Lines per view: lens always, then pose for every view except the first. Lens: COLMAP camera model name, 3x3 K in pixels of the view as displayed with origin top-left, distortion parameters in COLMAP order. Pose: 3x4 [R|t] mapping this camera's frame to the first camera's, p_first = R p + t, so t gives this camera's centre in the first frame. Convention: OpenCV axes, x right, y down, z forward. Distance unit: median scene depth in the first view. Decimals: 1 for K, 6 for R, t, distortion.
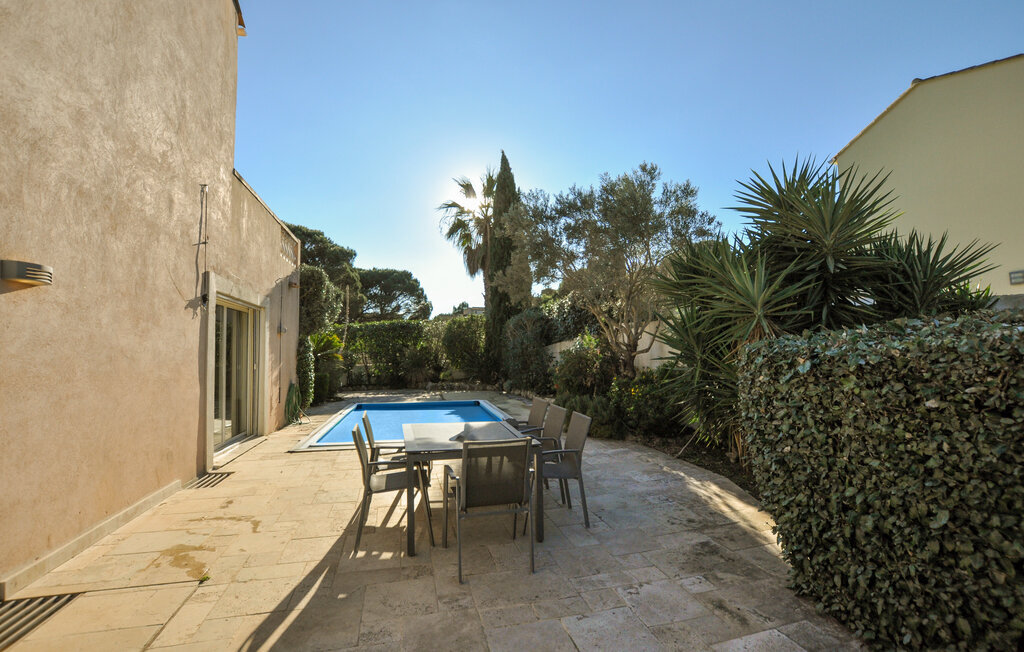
lens RADIAL K [[451.0, 0, 511.2], [0, 451.0, 323.8], [0, 0, 1]] dist [-0.025976, 0.000499]
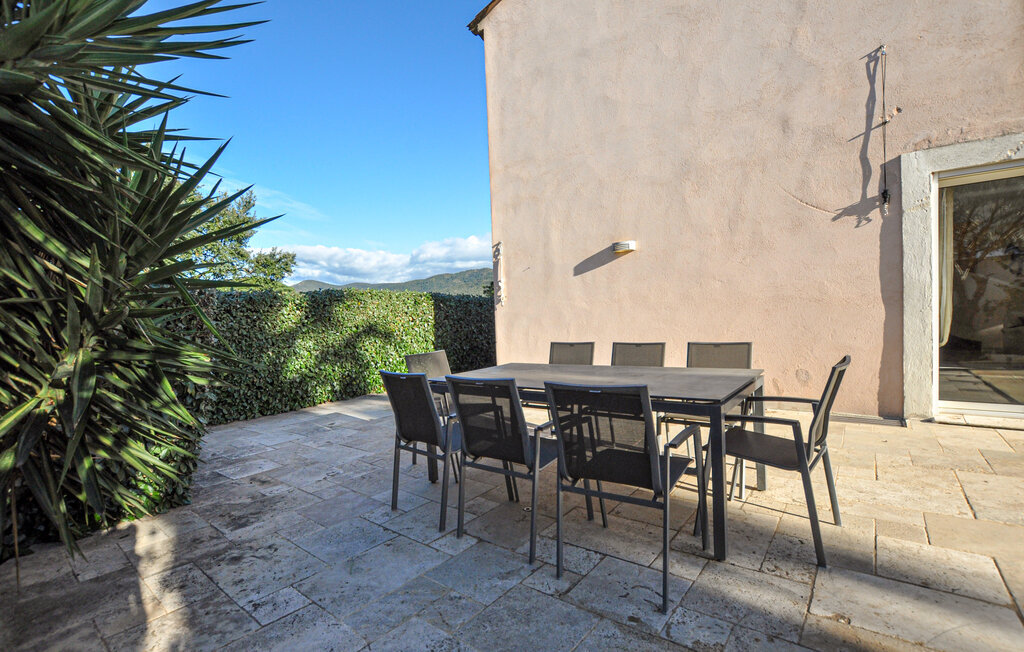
lens RADIAL K [[451.0, 0, 511.2], [0, 451.0, 323.8], [0, 0, 1]] dist [-0.025976, 0.000499]
pose [[-0.790354, 0.065743, -0.609113, 0.488547], [0.096245, 0.995204, -0.017468, 0.182524], [0.605044, -0.072430, -0.792891, 1.864628]]
